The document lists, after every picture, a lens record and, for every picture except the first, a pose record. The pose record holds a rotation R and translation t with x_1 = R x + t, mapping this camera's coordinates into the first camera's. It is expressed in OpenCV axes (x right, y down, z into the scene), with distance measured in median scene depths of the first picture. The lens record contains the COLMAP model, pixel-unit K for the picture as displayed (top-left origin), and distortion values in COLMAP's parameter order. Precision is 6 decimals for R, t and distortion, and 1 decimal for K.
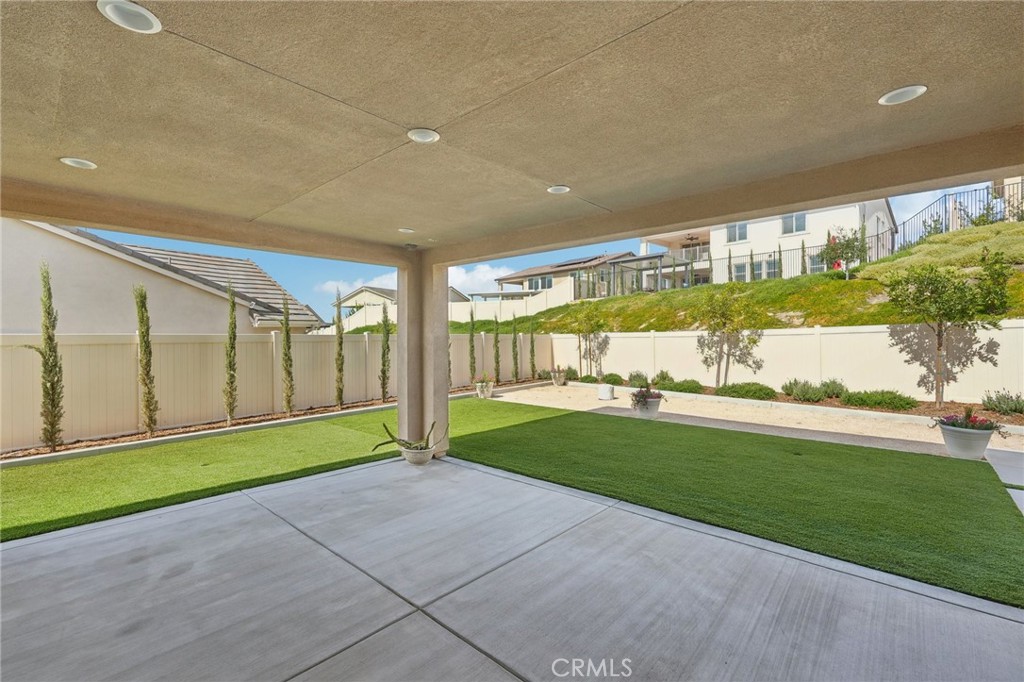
lens RADIAL K [[448.0, 0, 512.9], [0, 448.0, 332.5], [0, 0, 1]] dist [-0.000525, 0.002527]
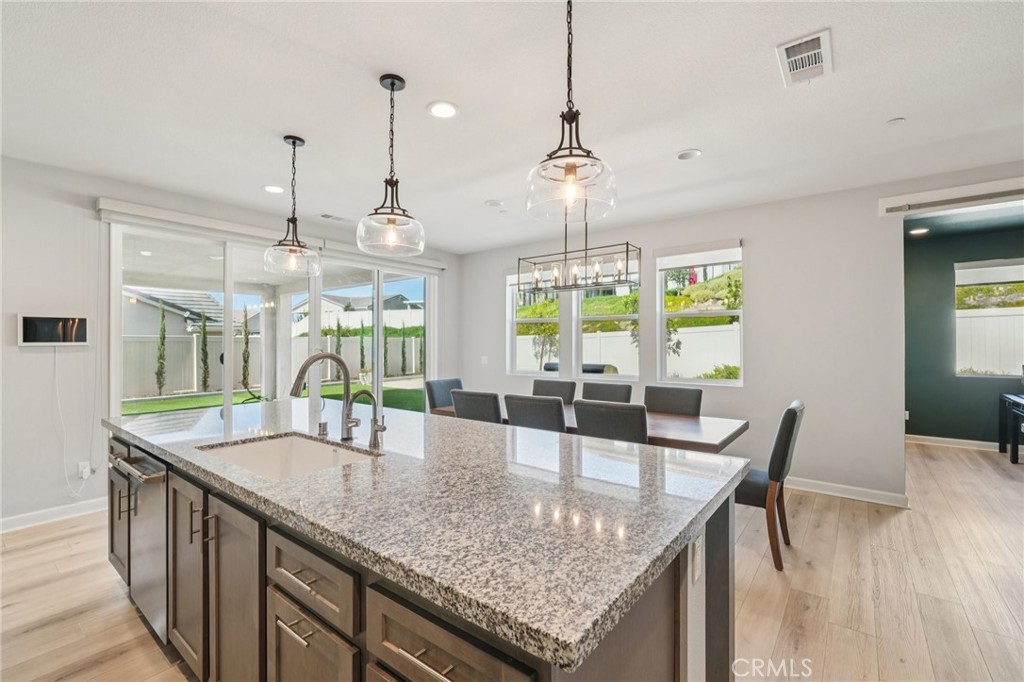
lens RADIAL K [[448.0, 0, 516.5], [0, 448.0, 341.5], [0, 0, 1]] dist [-0.000525, 0.002527]
pose [[0.997335, -0.000337, 0.072958, 0.128281], [-0.000123, 0.999980, 0.006300, 0.003976], [-0.072959, -0.006293, 0.997315, -0.166895]]
